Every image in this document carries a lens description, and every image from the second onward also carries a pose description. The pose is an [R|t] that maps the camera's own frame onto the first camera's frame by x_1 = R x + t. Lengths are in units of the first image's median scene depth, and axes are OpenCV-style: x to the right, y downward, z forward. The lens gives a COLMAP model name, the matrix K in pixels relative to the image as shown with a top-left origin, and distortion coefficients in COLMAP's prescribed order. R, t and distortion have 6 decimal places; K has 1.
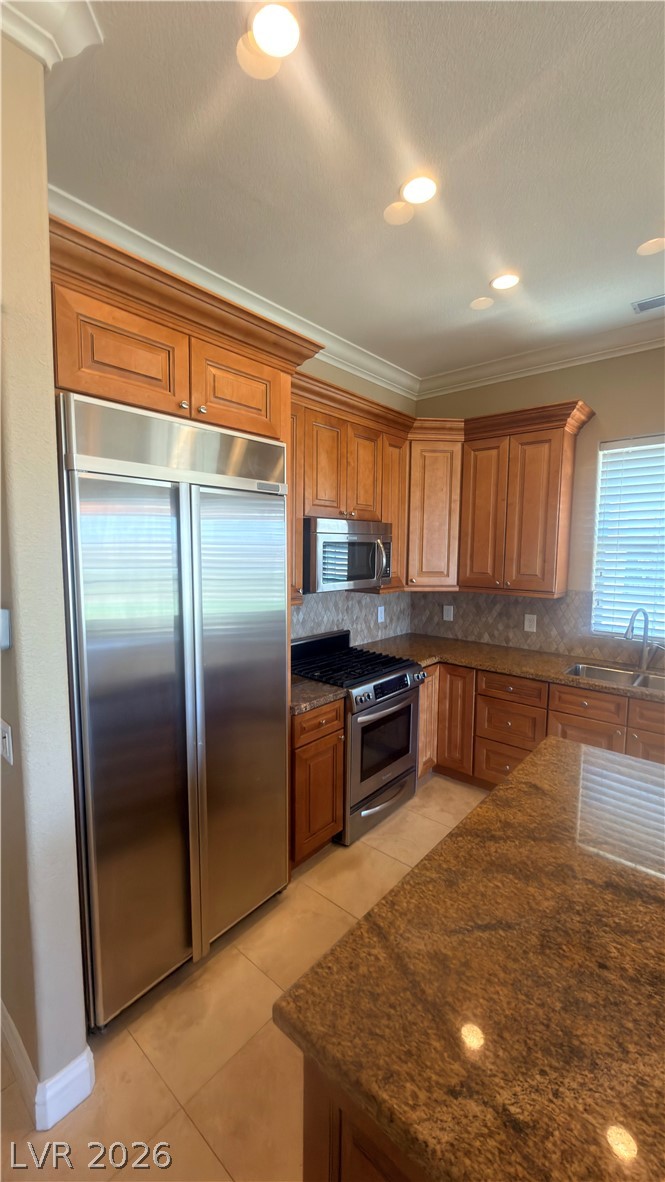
lens RADIAL K [[473.0, 0, 332.7], [0, 473.0, 589.5], [0, 0, 1]] dist [-0.000957, -0.000034]
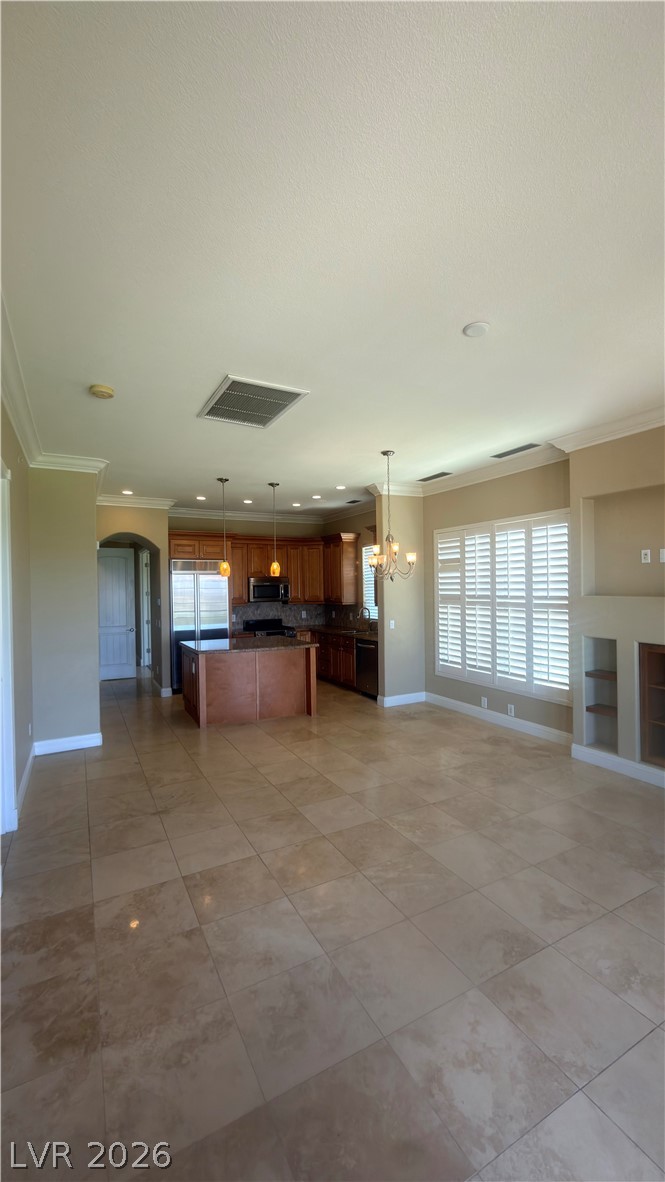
lens RADIAL K [[473.0, 0, 332.7], [0, 473.0, 589.5], [0, 0, 1]] dist [-0.000957, -0.000034]
pose [[0.936628, -0.018566, -0.349832, 1.366274], [-0.011374, 0.996457, -0.083333, 0.157619], [0.350140, 0.082031, 0.933099, -1.509237]]
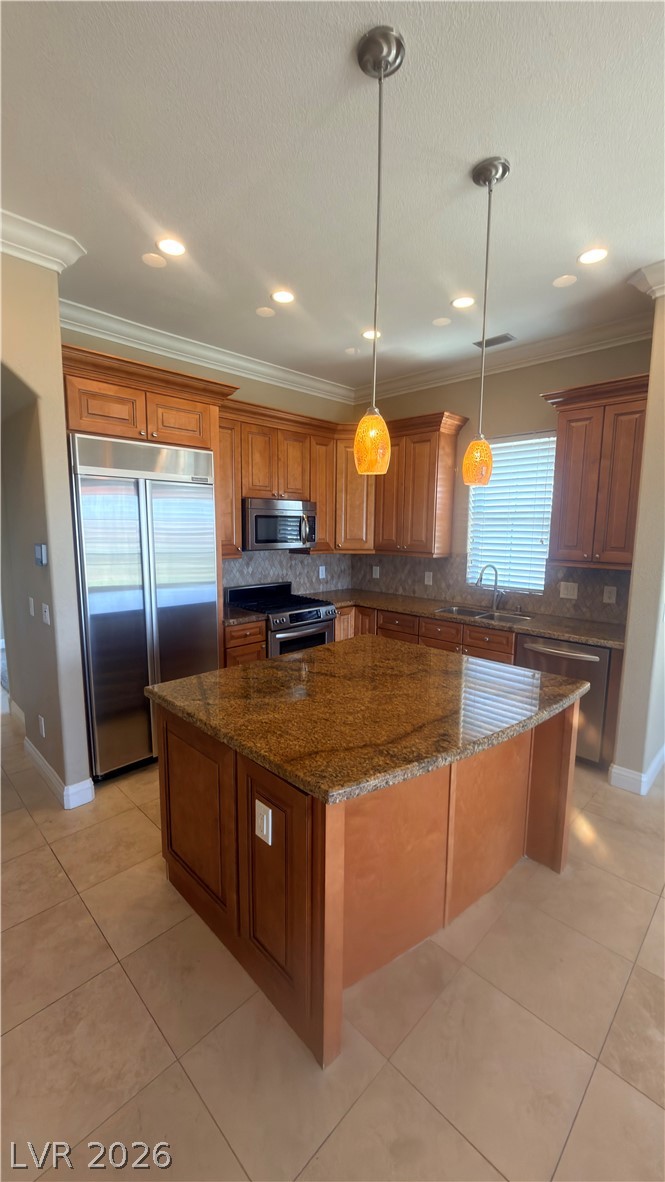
lens RADIAL K [[471.7, 0, 332.5], [0, 471.7, 591.0], [0, 0, 1]] dist [0.000415, 0.000509]
pose [[0.997735, 0.013198, -0.065958, 0.276014], [-0.010102, 0.998841, 0.047063, 0.054220], [0.066503, -0.046290, 0.996712, -0.385288]]
